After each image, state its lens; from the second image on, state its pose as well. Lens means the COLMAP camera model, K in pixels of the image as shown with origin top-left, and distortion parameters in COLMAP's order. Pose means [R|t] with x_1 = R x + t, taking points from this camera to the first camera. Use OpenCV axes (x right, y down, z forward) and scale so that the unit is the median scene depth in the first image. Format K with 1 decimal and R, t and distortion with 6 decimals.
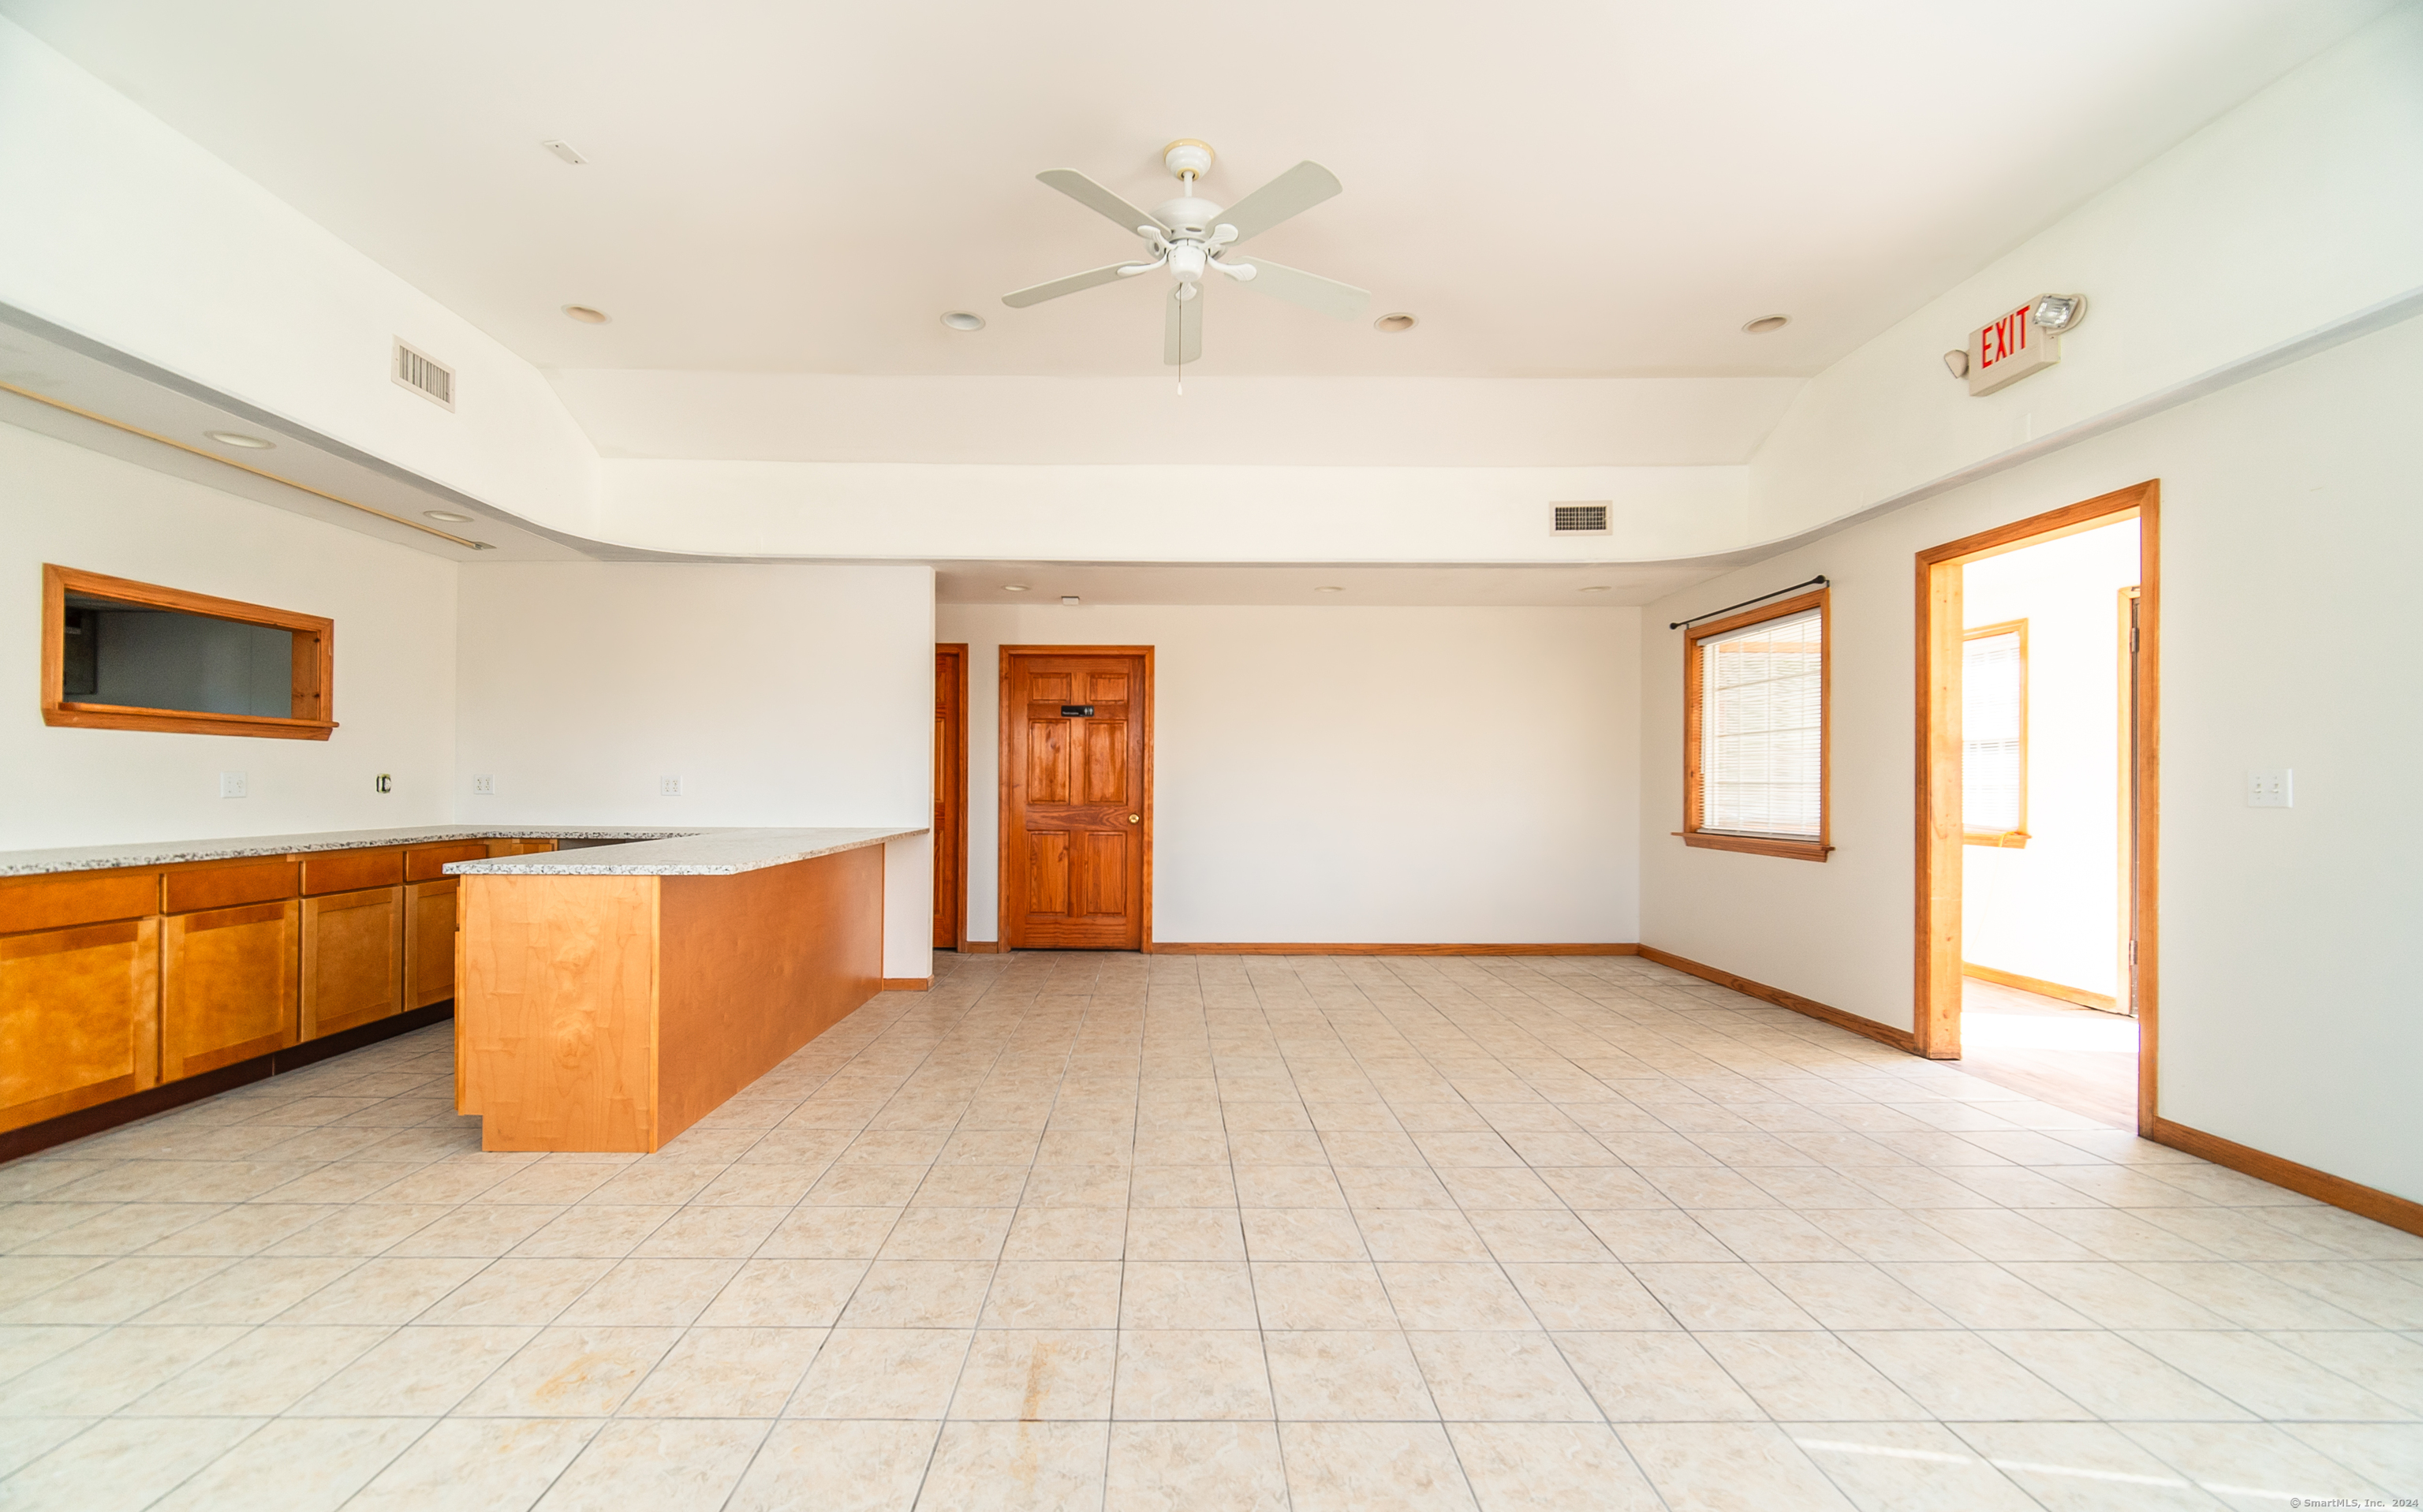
lens RADIAL K [[984.7, 0, 1173.1], [0, 984.7, 775.9], [0, 0, 1]] dist [-0.001658, -0.000051]
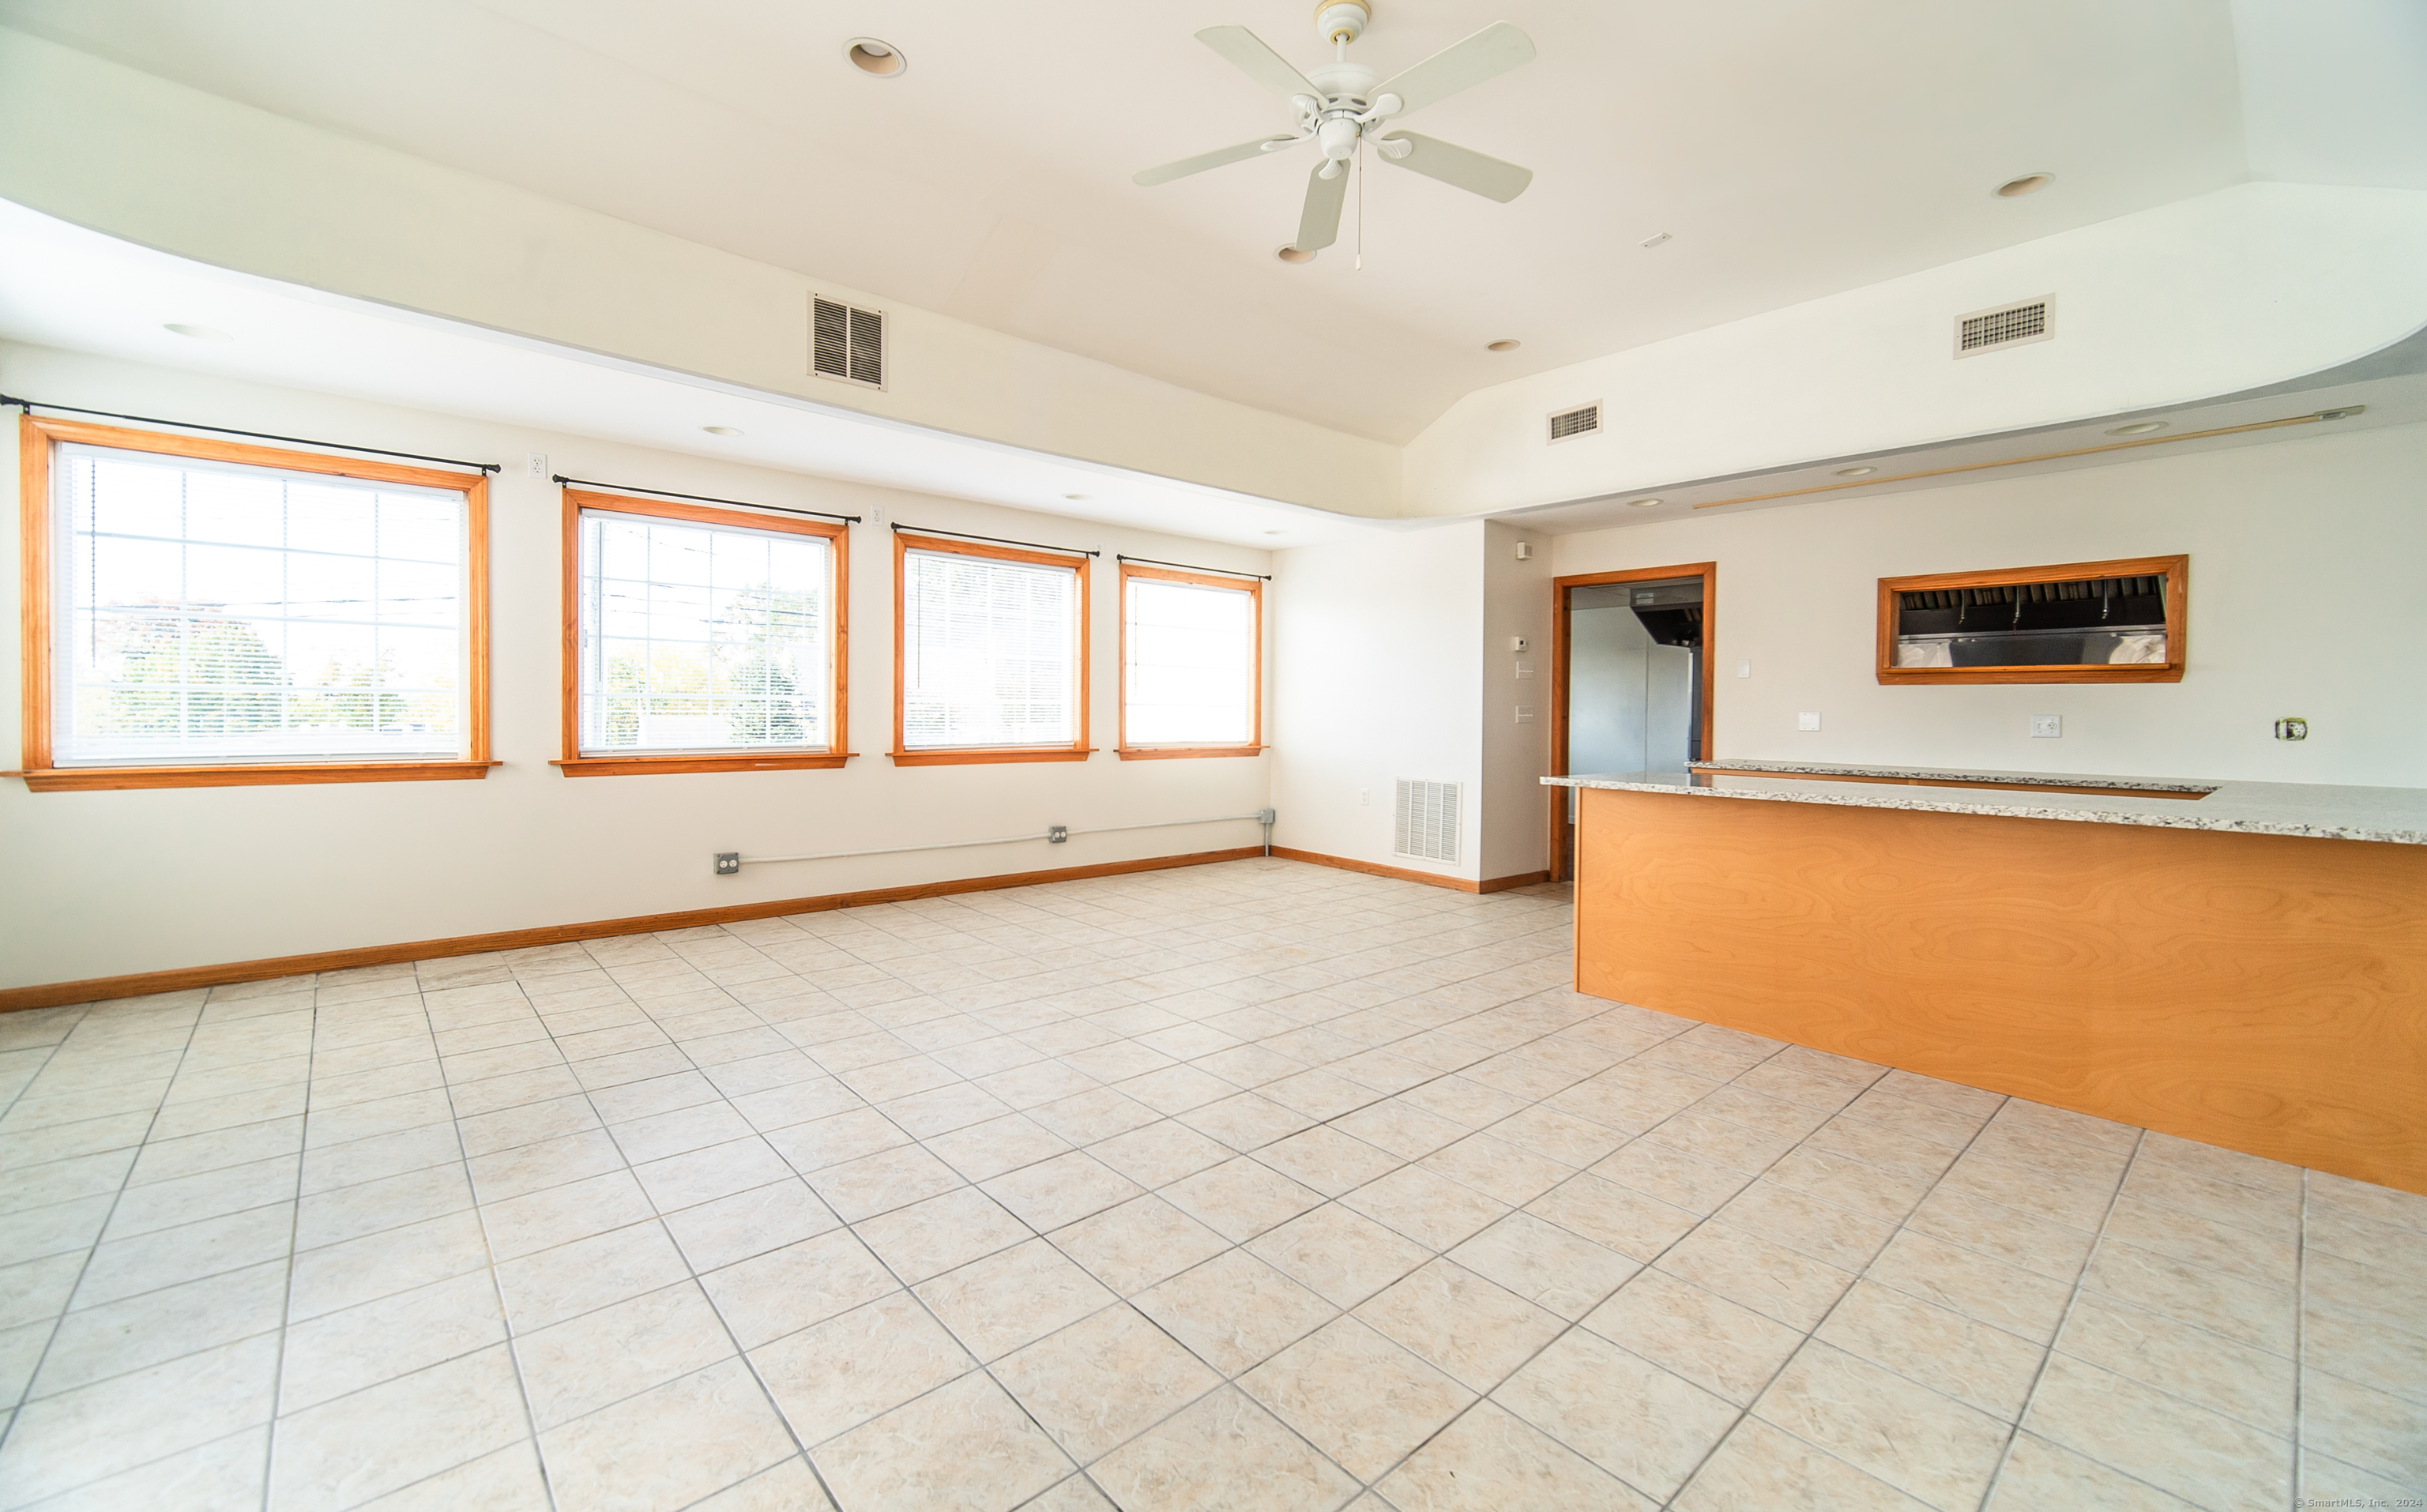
lens RADIAL K [[980.9, 0, 1219.3], [0, 980.9, 723.4], [0, 0, 1]] dist [-0.000412, -0.000218]
pose [[-0.748676, -0.008900, -0.662877, 0.430048], [-0.013517, 0.999907, 0.001841, 0.013815], [0.662799, 0.010338, -0.748726, 0.998624]]
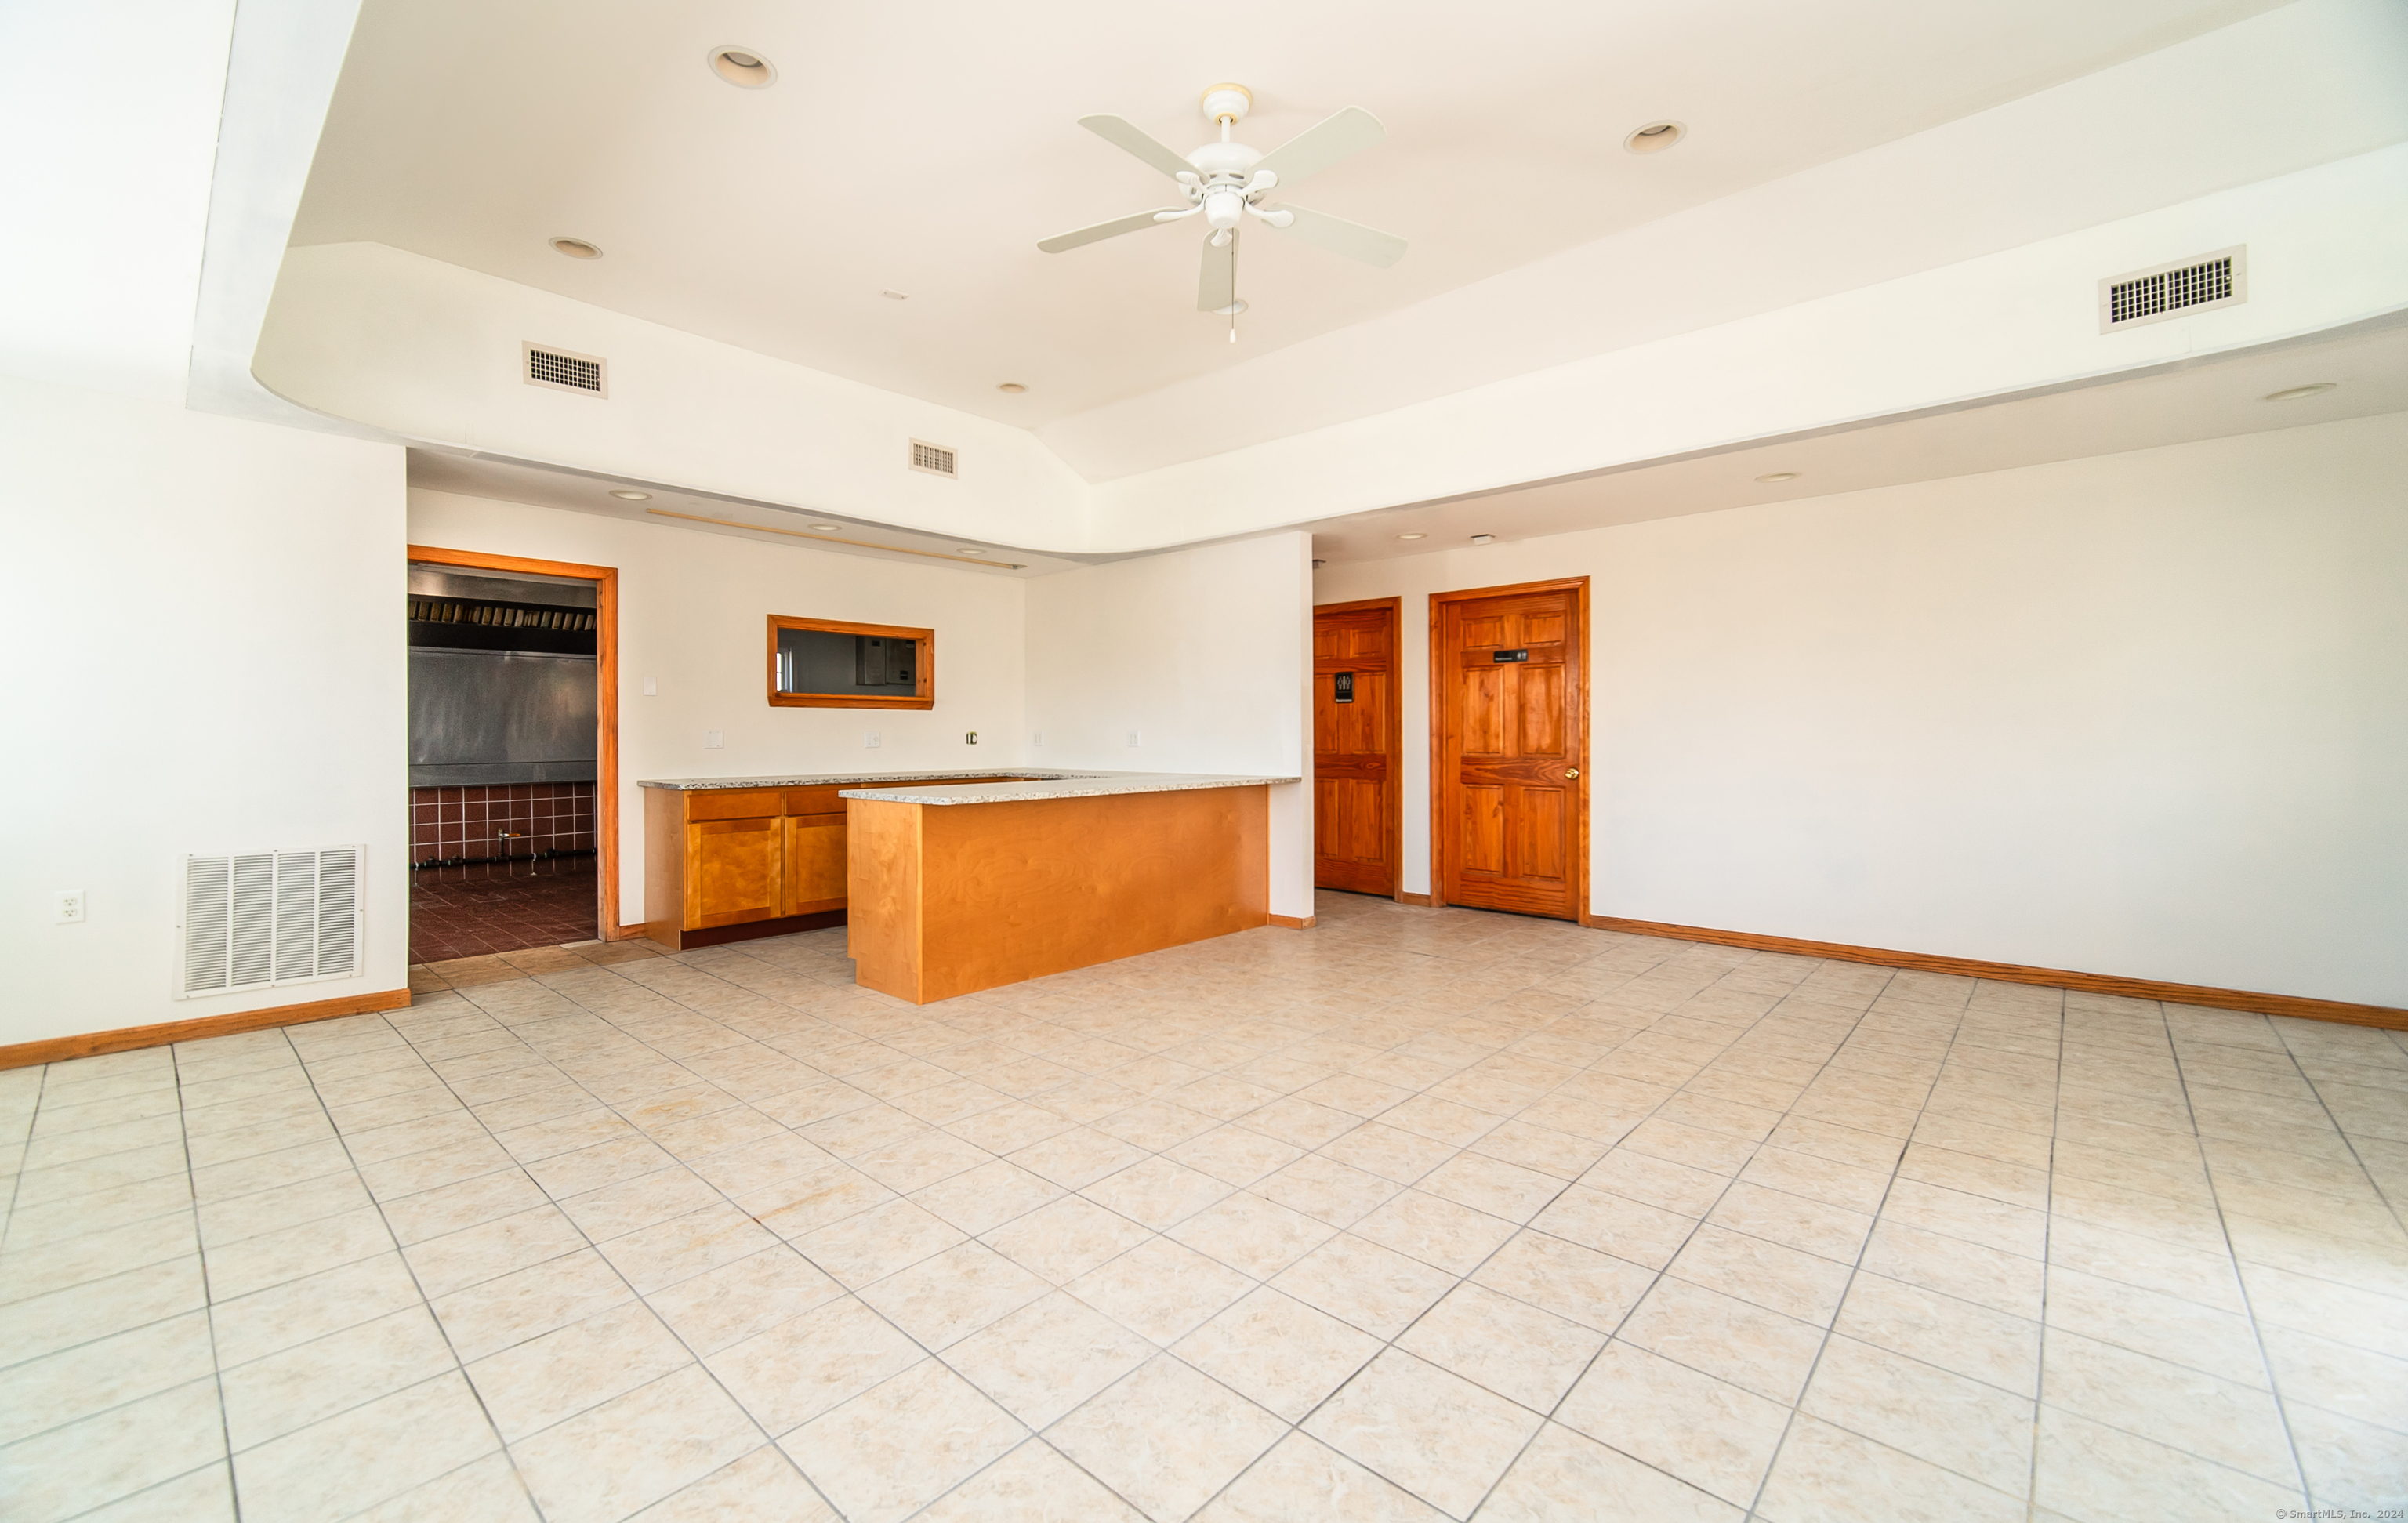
lens RADIAL K [[976.0, 0, 1183.7], [0, 976.0, 731.2], [0, 0, 1]] dist [-0.000268, -0.000145]
pose [[0.732509, -0.010719, -0.680673, 0.402238], [0.011842, 0.999925, -0.003003, 0.005362], [0.680655, -0.005860, 0.732581, 0.152484]]
